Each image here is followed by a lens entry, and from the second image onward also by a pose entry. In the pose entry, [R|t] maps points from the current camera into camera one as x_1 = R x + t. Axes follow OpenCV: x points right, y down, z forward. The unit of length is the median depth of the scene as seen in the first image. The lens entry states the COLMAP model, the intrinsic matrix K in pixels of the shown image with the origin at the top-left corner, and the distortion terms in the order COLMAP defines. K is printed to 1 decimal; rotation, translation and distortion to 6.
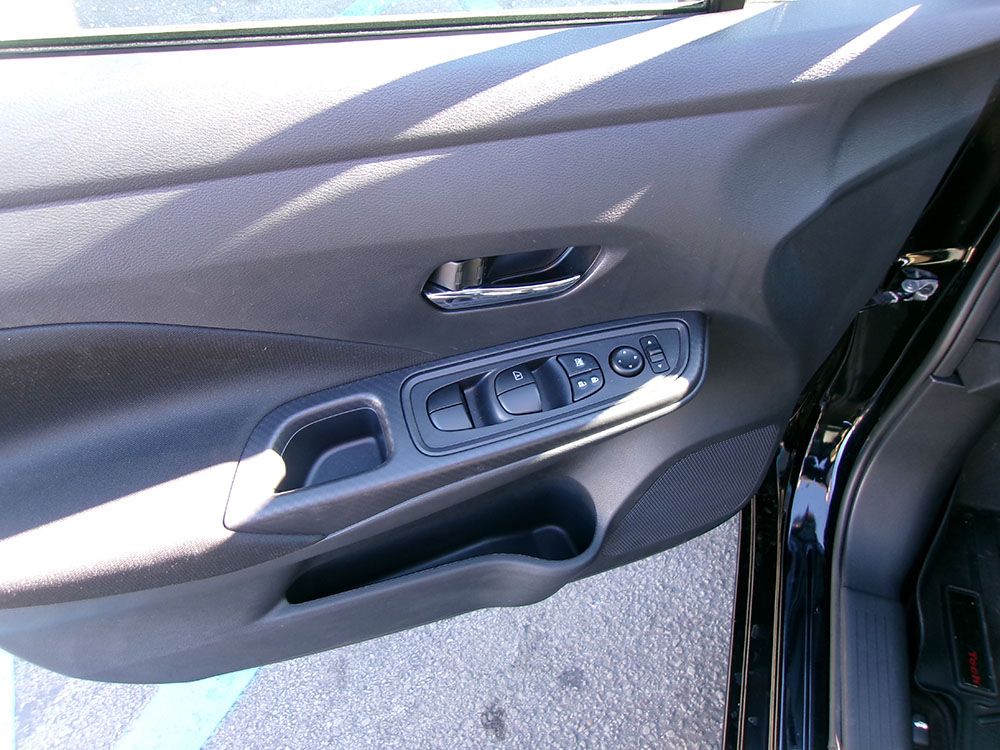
lens RADIAL K [[776.8, 0, 499.3], [0, 776.8, 378.2], [0, 0, 1]] dist [-0.031338, 0.049161]
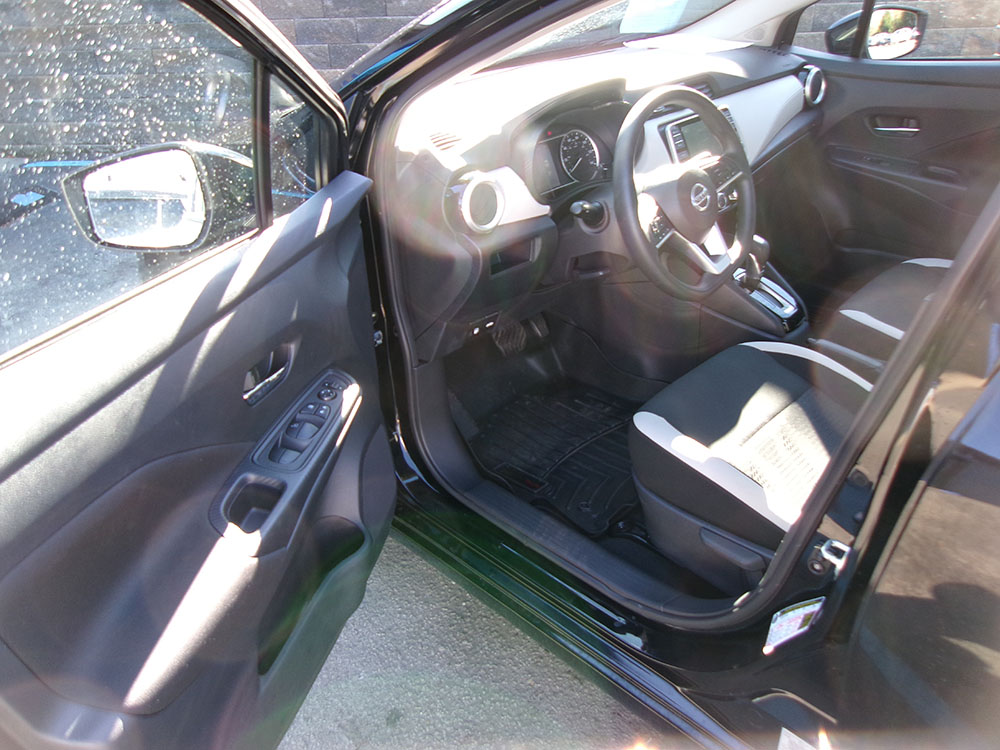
lens RADIAL K [[776.8, 0, 501.0], [0, 776.8, 373.6], [0, 0, 1]] dist [-0.031338, 0.049161]
pose [[0.503121, -0.461353, 0.730768, -0.979137], [0.701733, 0.711635, -0.033858, 0.302731], [-0.504419, 0.529839, 0.681786, -0.523519]]
